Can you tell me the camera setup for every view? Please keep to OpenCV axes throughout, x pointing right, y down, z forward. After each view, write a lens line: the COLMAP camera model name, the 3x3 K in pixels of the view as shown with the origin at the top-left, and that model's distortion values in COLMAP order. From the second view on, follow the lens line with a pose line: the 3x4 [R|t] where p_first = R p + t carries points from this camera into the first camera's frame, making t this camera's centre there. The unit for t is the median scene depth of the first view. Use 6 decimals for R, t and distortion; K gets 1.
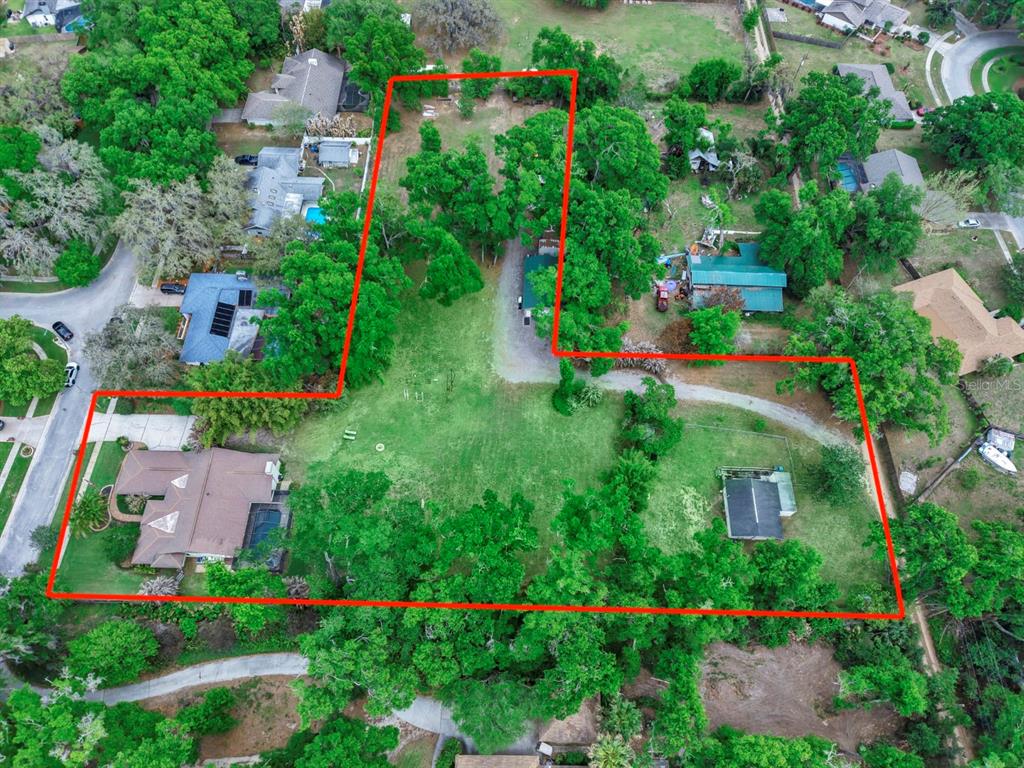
lens RADIAL K [[683.8, 0, 506.6], [0, 683.8, 379.1], [0, 0, 1]] dist [0.008815, -0.001778]
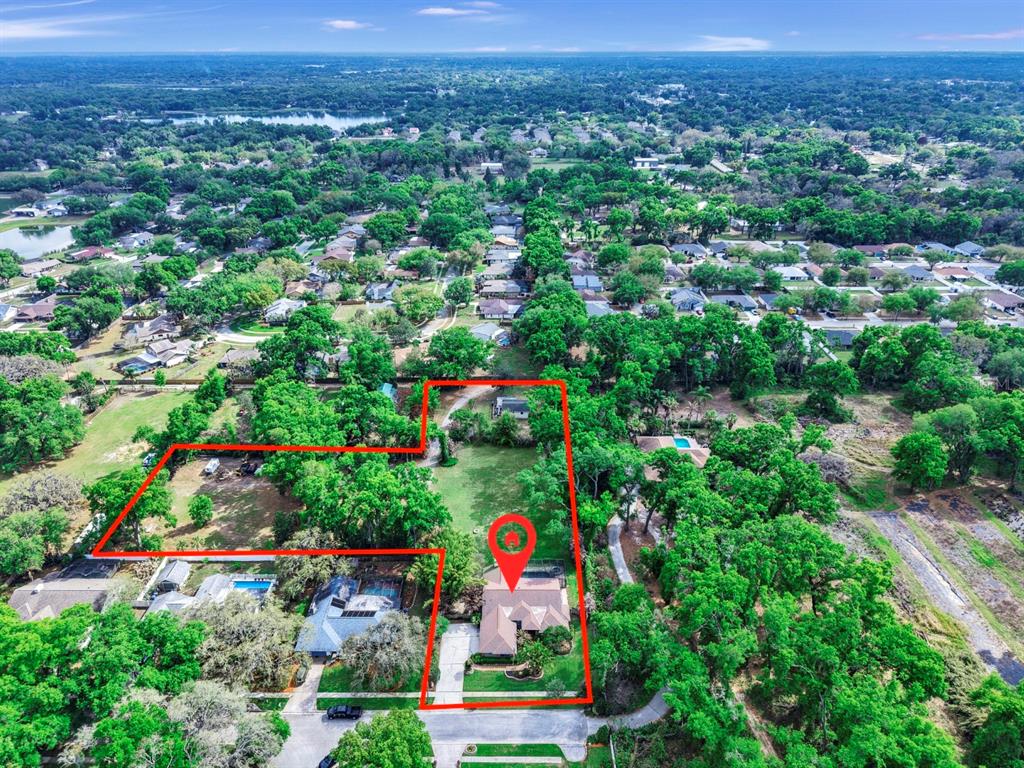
lens RADIAL K [[669.9, 0, 506.9], [0, 669.9, 406.0], [0, 0, 1]] dist [0.019962, -0.005690]
pose [[-0.009182, -0.494158, 0.869323, -1.285971], [0.873046, 0.419914, 0.247918, -0.310875], [-0.487552, 0.761236, 0.427567, 0.127617]]
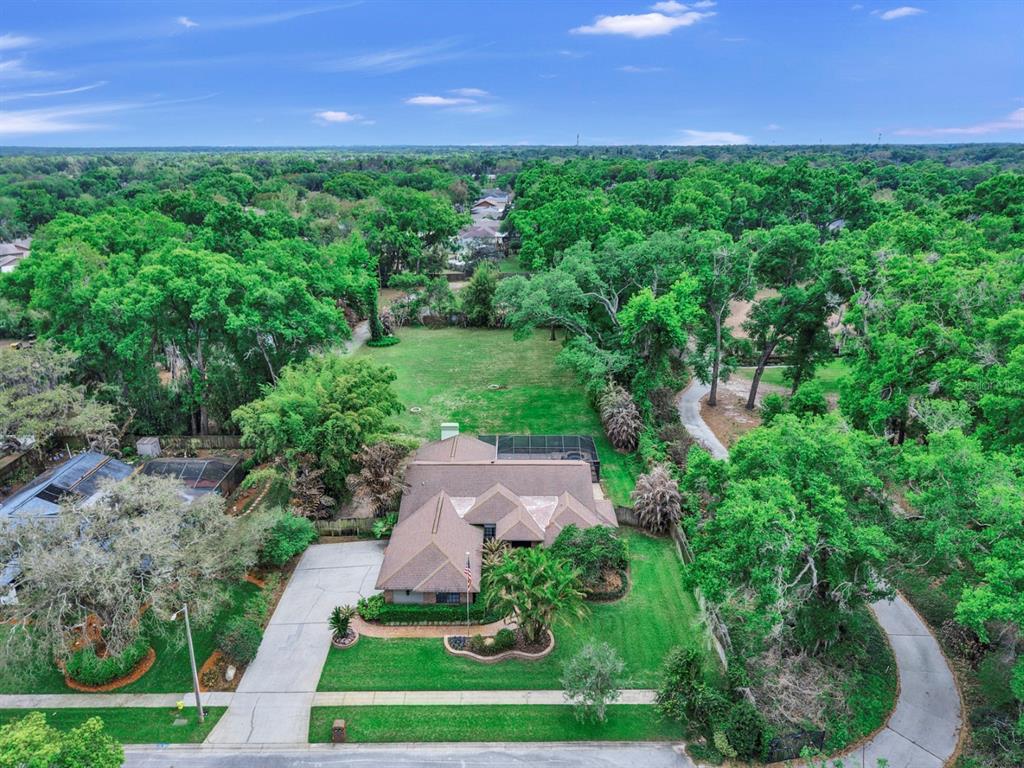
lens RADIAL K [[683.8, 0, 506.6], [0, 683.8, 379.1], [0, 0, 1]] dist [0.008815, -0.001778]
pose [[-0.013018, -0.347958, 0.937420, -0.861880], [0.871207, 0.456164, 0.181421, 0.034061], [-0.490744, 0.819048, 0.297205, 0.675269]]
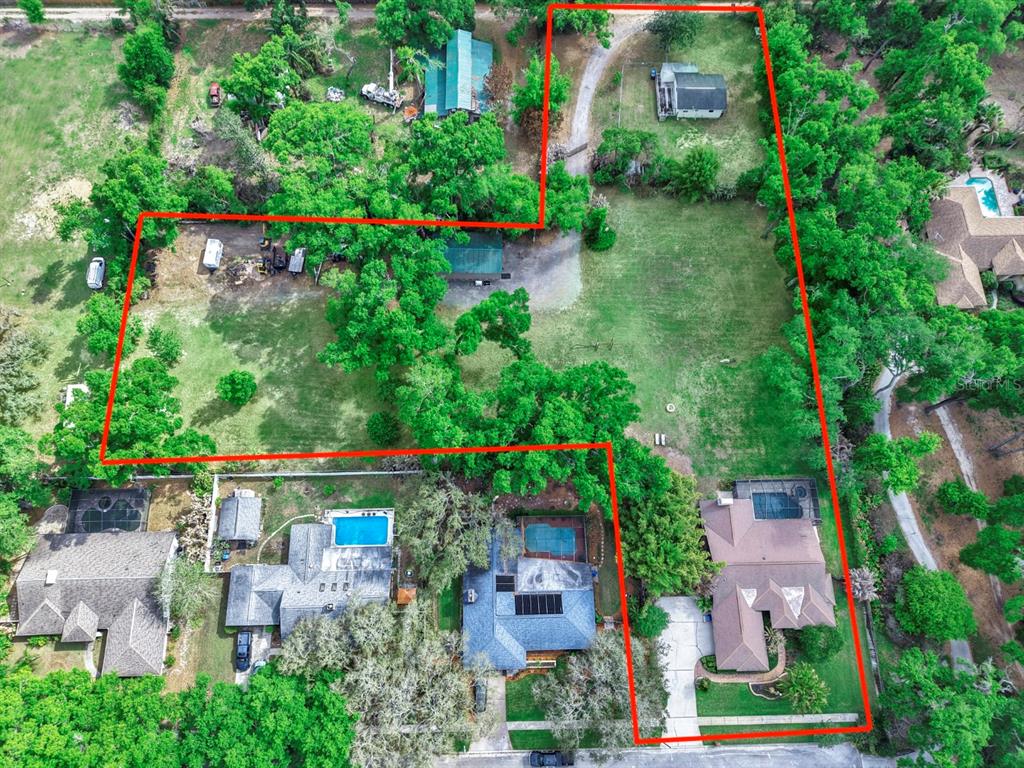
lens RADIAL K [[684.4, 0, 508.0], [0, 684.4, 387.8], [0, 0, 1]] dist [0.013318, -0.007720]
pose [[-0.039136, -0.960182, 0.276620, -0.408300], [0.860589, 0.108293, 0.497653, -0.577535], [-0.507794, 0.257532, 0.822084, 0.292594]]
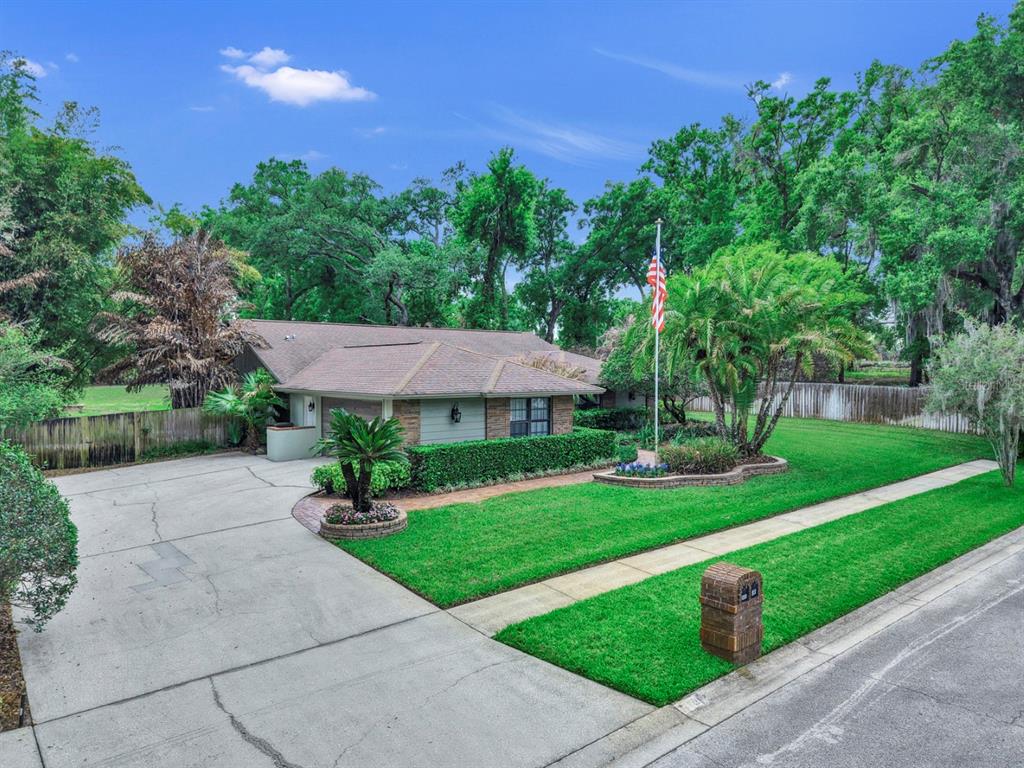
lens RADIAL K [[683.7, 0, 512.0], [0, 683.7, 384.0], [0, 0, 1]] dist [0.020222, -0.011172]
pose [[-0.641413, -0.042617, 0.766011, -0.645346], [0.662329, 0.473133, 0.580918, 0.028681], [-0.387183, 0.879959, -0.275247, 0.968785]]
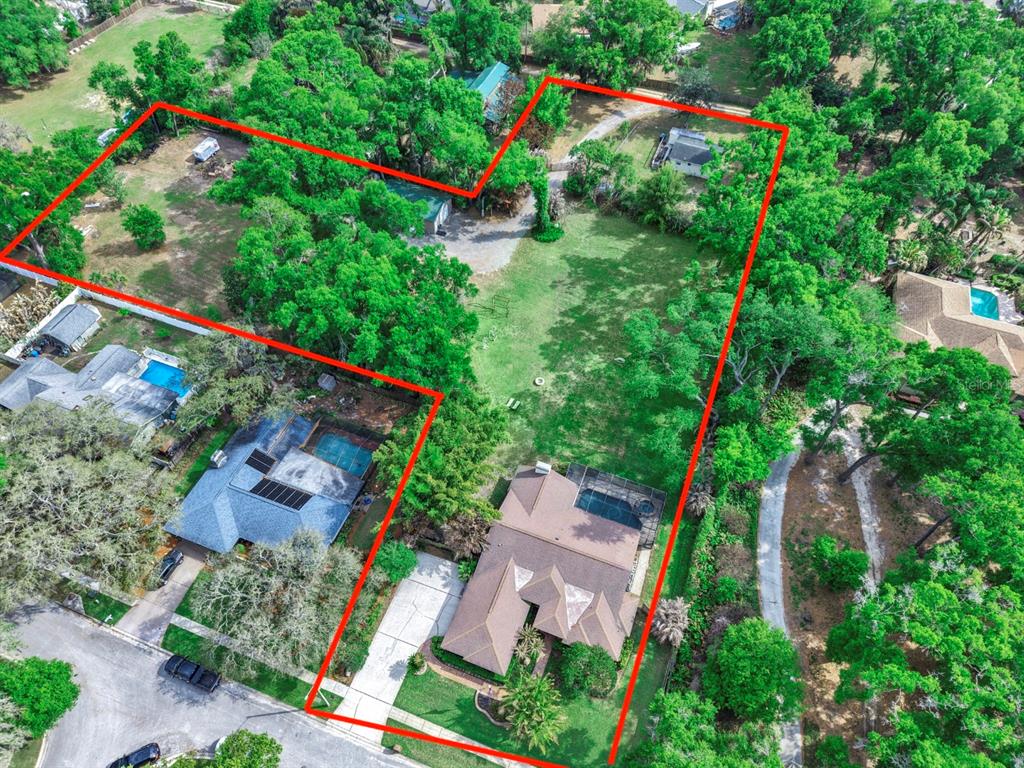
lens RADIAL K [[684.4, 0, 508.0], [0, 684.4, 387.8], [0, 0, 1]] dist [0.013318, -0.007720]
pose [[0.340398, -0.755132, 0.560273, -0.667112], [0.812423, 0.536185, 0.229073, -0.121451], [-0.473390, 0.377202, 0.796003, 0.327028]]
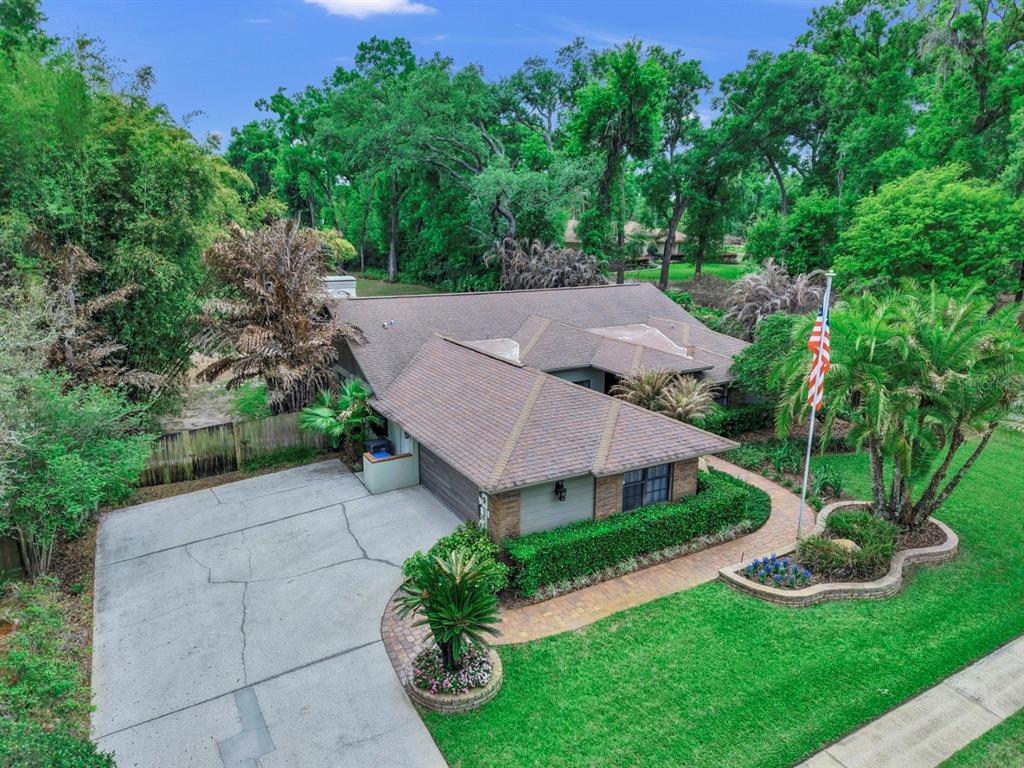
lens RADIAL K [[683.7, 0, 512.0], [0, 683.7, 384.0], [0, 0, 1]] dist [0.020222, -0.011172]
pose [[-0.510244, -0.231107, 0.828396, -0.620948], [0.740734, 0.371332, 0.559844, 0.021708], [-0.436994, 0.899279, -0.018281, 0.923111]]
